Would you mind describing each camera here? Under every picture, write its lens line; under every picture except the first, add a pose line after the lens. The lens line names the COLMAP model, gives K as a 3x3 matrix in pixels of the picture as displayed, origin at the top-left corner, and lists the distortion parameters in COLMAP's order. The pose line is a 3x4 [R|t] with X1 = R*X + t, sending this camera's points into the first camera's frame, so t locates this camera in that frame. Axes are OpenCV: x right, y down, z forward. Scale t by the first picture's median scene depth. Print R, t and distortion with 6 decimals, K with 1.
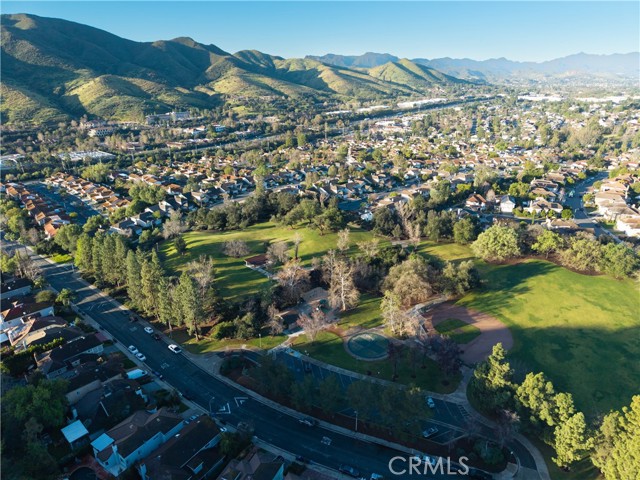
lens RADIAL K [[407.5, 0, 320.0], [0, 407.5, 240.0], [0, 0, 1]] dist [0.001117, -0.001084]
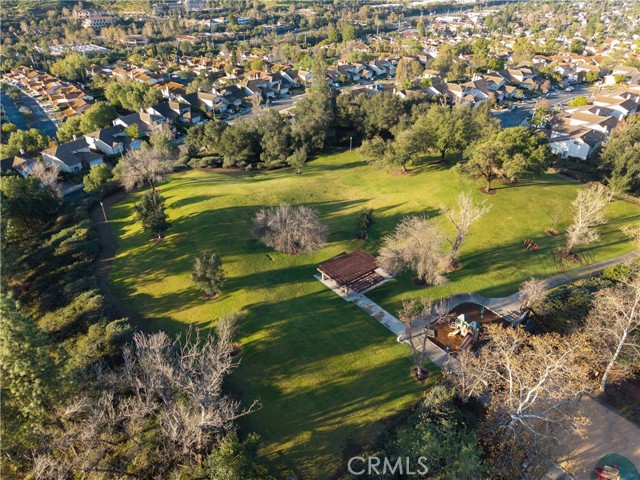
lens RADIAL K [[407.5, 0, 320.0], [0, 407.5, 240.0], [0, 0, 1]] dist [0.001117, -0.001084]
pose [[0.997884, 0.039675, -0.051510, -0.073846], [-0.029078, 0.980921, 0.192222, -0.020168], [0.058153, -0.190317, 0.979999, 0.288736]]
